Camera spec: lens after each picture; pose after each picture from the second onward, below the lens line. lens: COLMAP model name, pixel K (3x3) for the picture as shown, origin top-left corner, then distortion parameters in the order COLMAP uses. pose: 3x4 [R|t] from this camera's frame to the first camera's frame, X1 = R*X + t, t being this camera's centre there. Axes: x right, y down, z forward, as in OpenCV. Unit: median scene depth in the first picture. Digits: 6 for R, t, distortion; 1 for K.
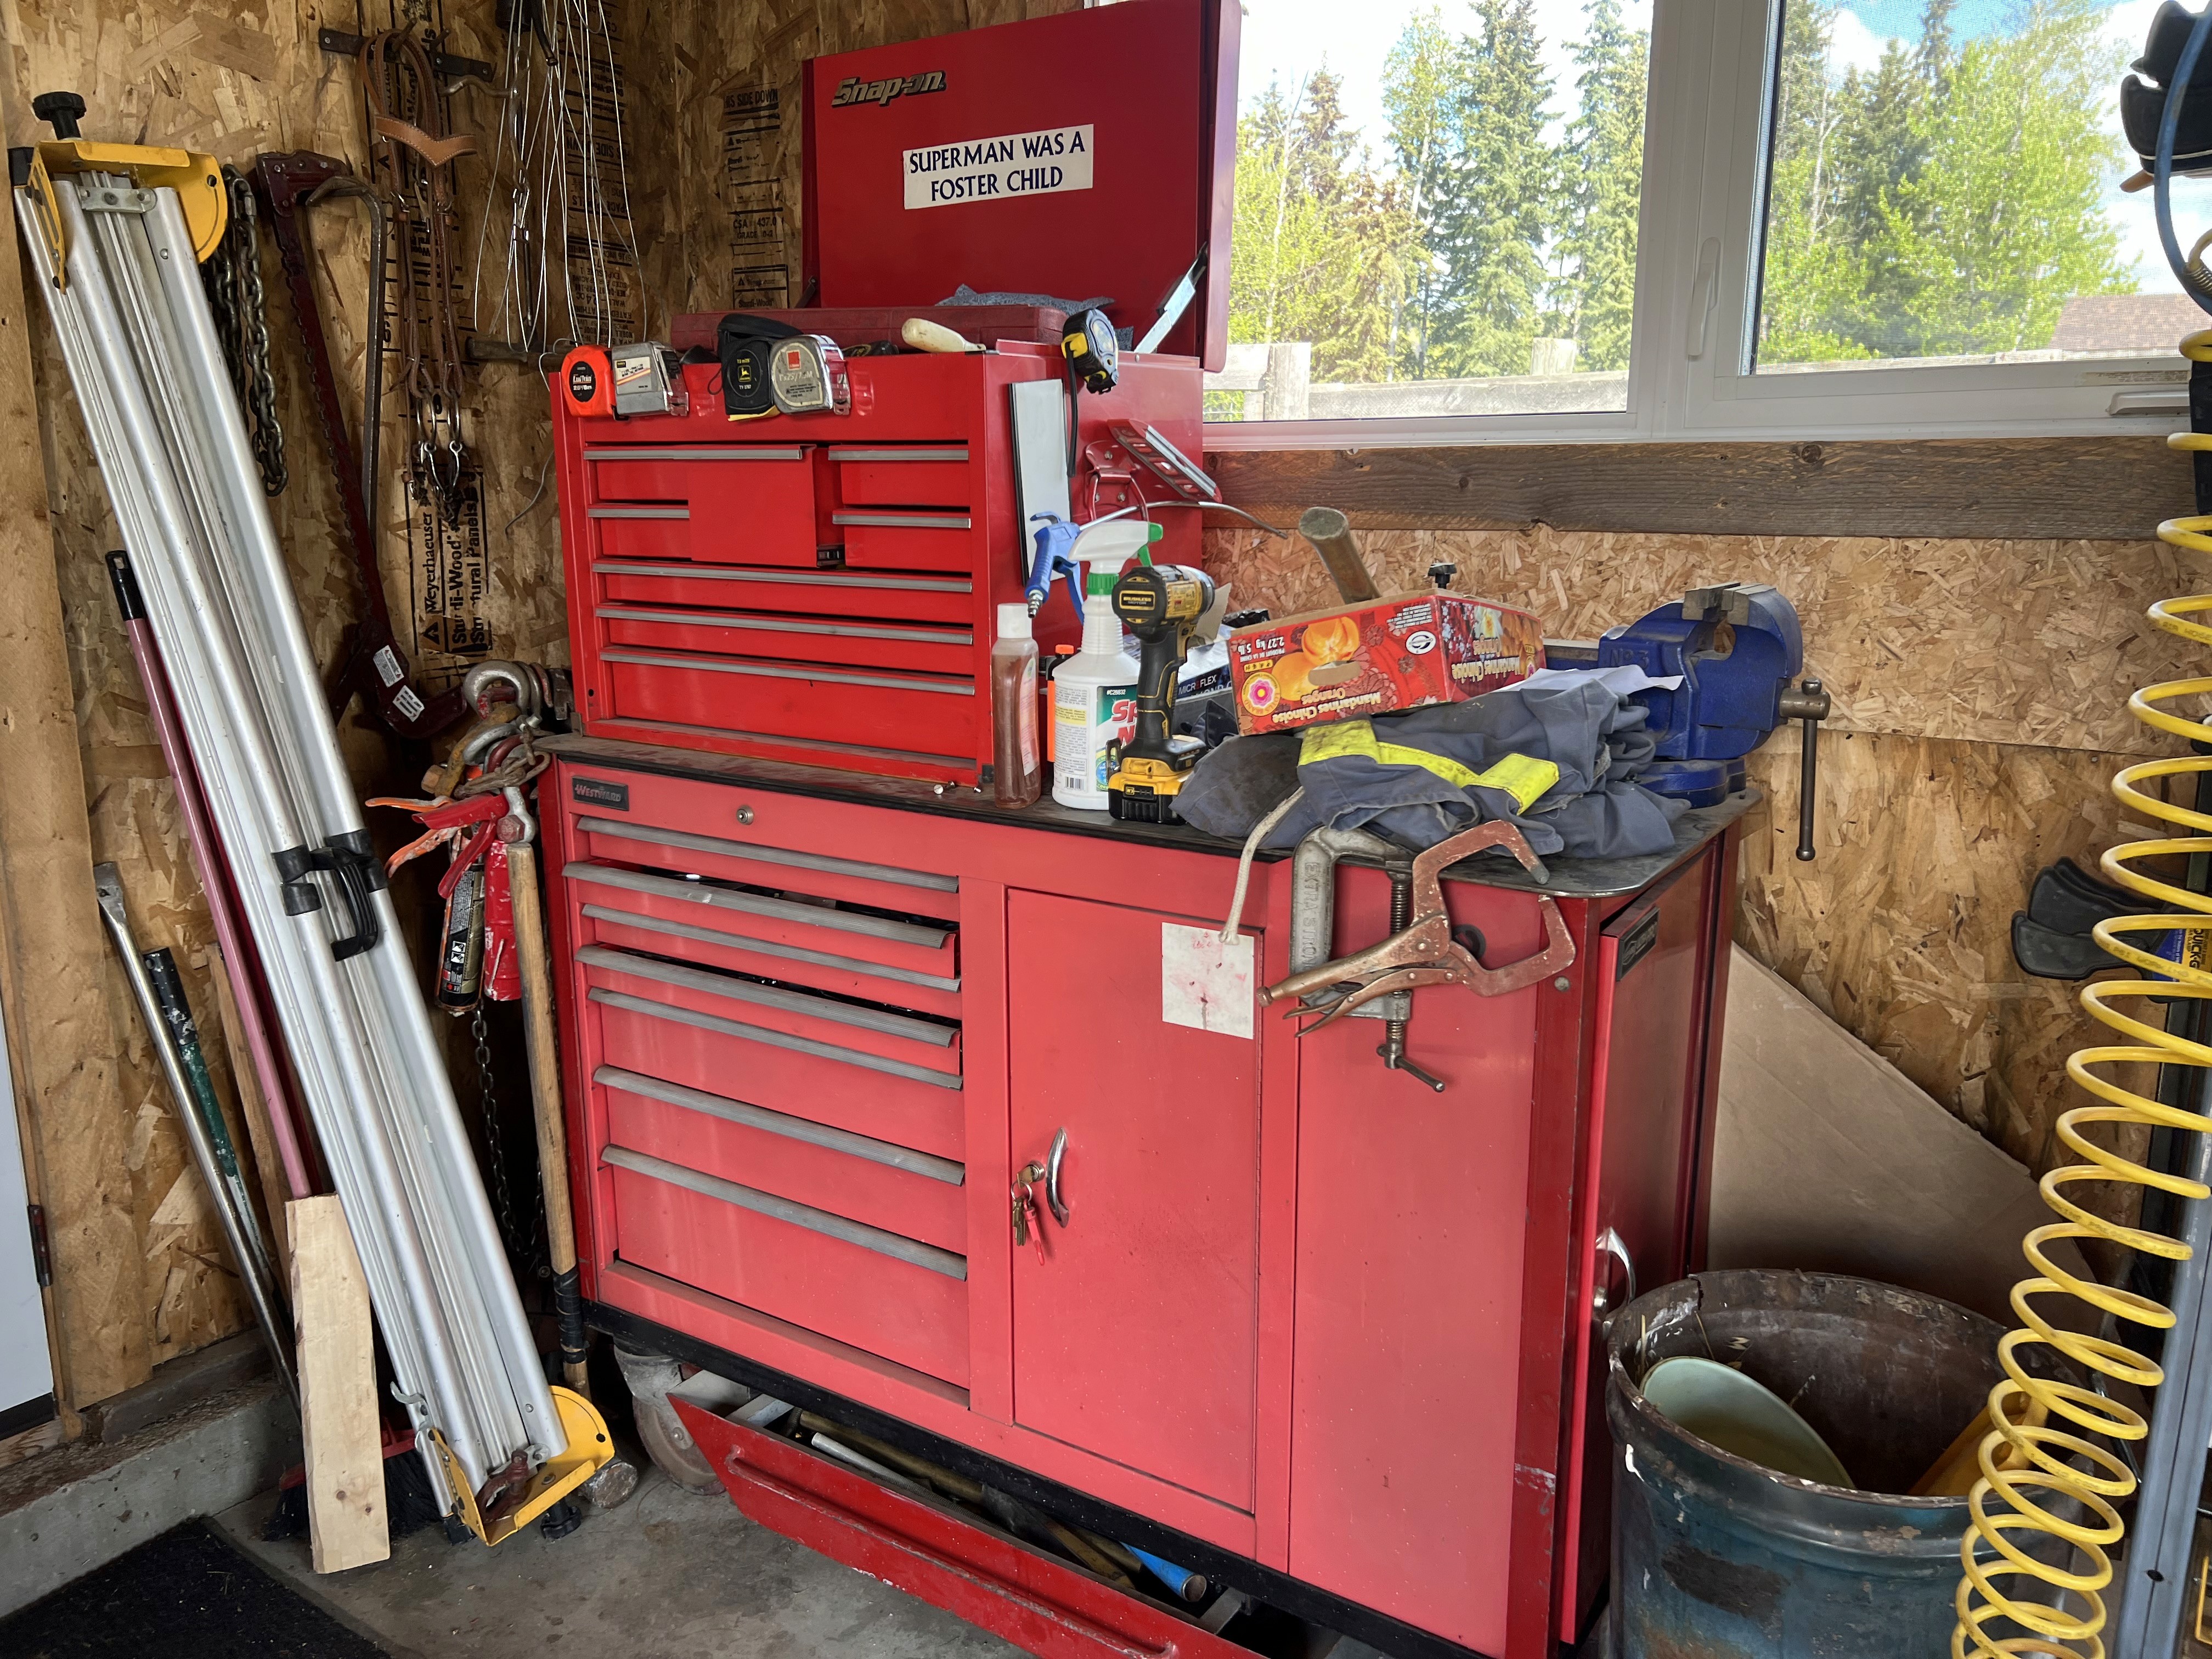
lens RADIAL K [[1670.6, 0, 1105.2], [0, 1670.6, 842.1], [0, 0, 1]] dist [0.029766, -0.030454]
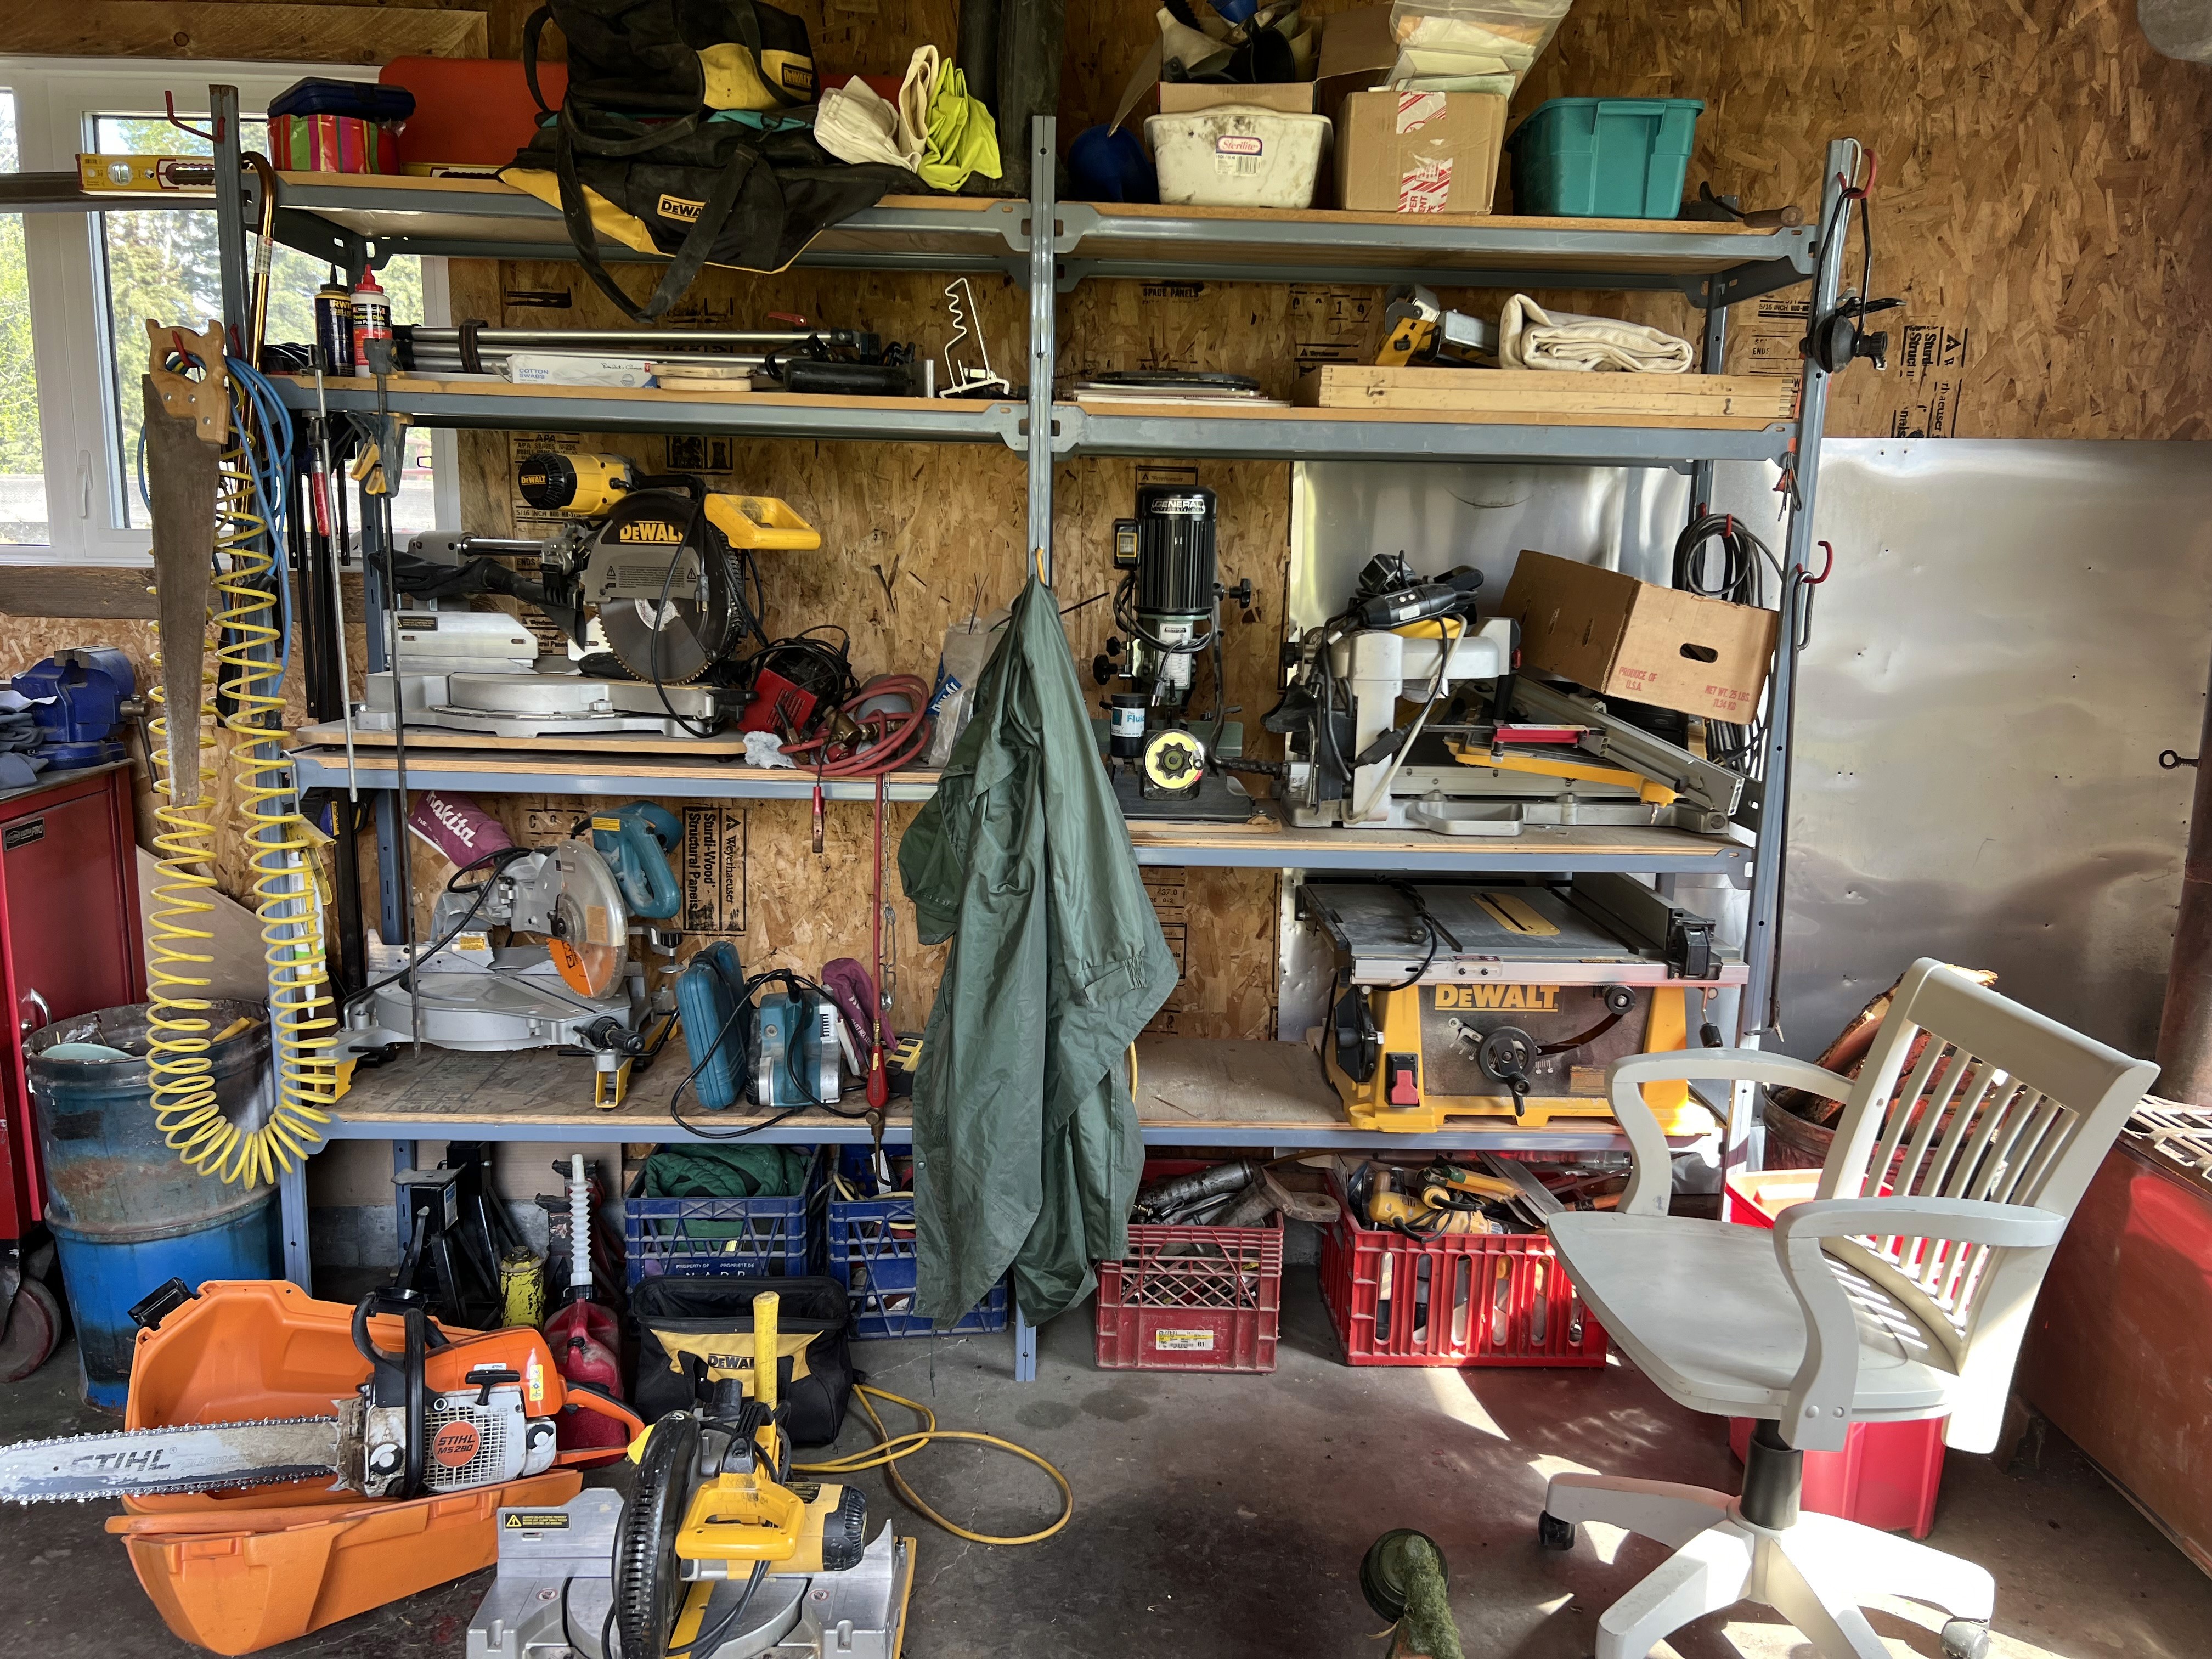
lens RADIAL K [[1670.6, 0, 1105.0], [0, 1670.6, 842.3], [0, 0, 1]] dist [0.029766, -0.030454]
pose [[0.793668, -0.096572, 0.600638, 0.071292], [0.115215, 0.993312, 0.007465, 0.097647], [-0.597342, 0.063278, 0.799487, -0.634054]]
